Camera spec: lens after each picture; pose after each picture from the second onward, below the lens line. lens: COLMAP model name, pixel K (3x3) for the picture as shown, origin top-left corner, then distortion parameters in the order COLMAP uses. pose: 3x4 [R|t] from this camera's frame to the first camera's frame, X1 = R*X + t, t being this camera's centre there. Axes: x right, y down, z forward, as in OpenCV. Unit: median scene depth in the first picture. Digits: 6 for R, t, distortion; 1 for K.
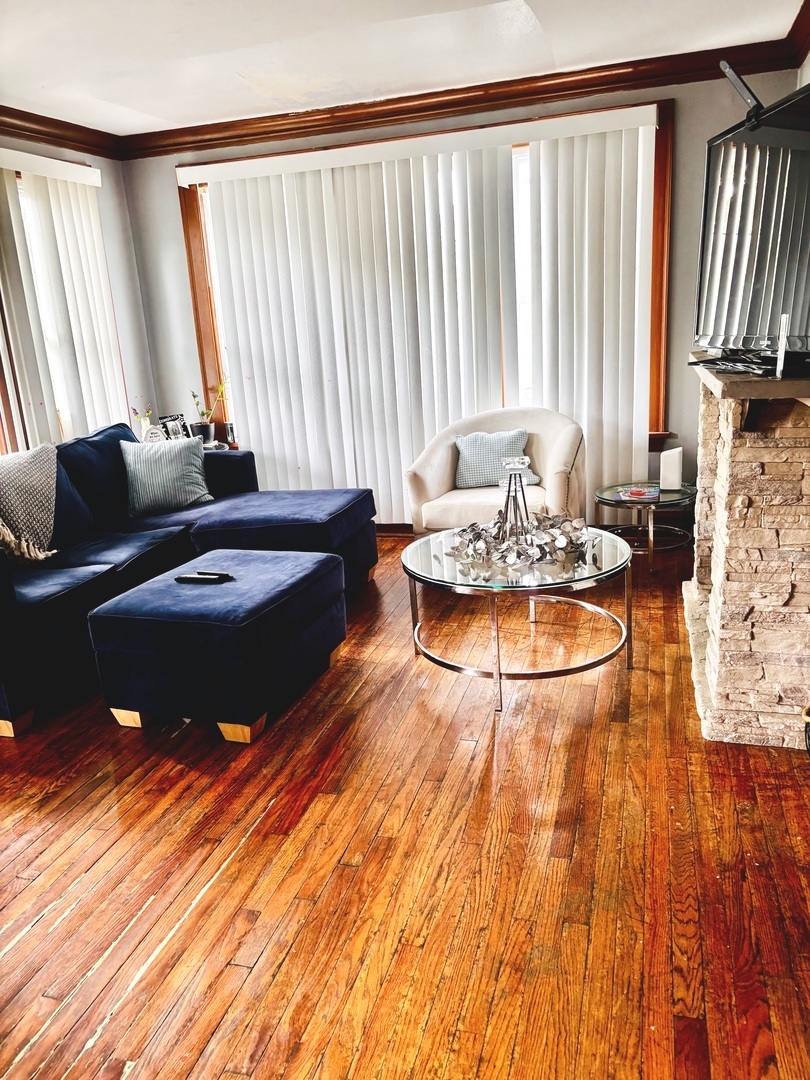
lens RADIAL K [[811.9, 0, 404.1], [0, 811.9, 542.4], [0, 0, 1]] dist [0.013440, -0.000794]
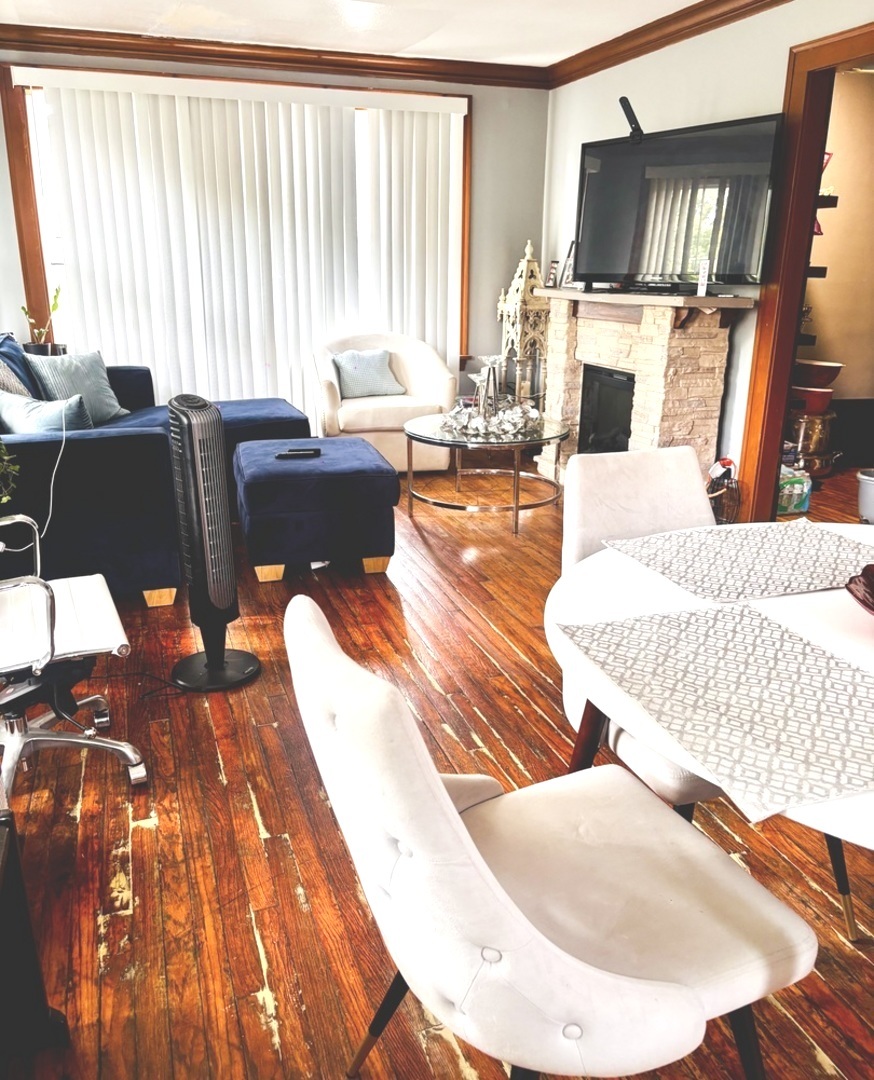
lens RADIAL K [[885.9, 0, 437.4], [0, 885.9, 541.7], [0, 0, 1]] dist [0.001665, -0.007753]
pose [[0.810234, -0.106070, 0.576429, -0.613251], [0.095096, 0.994247, 0.049285, 0.093340], [-0.578341, 0.014884, 0.815659, -0.118162]]
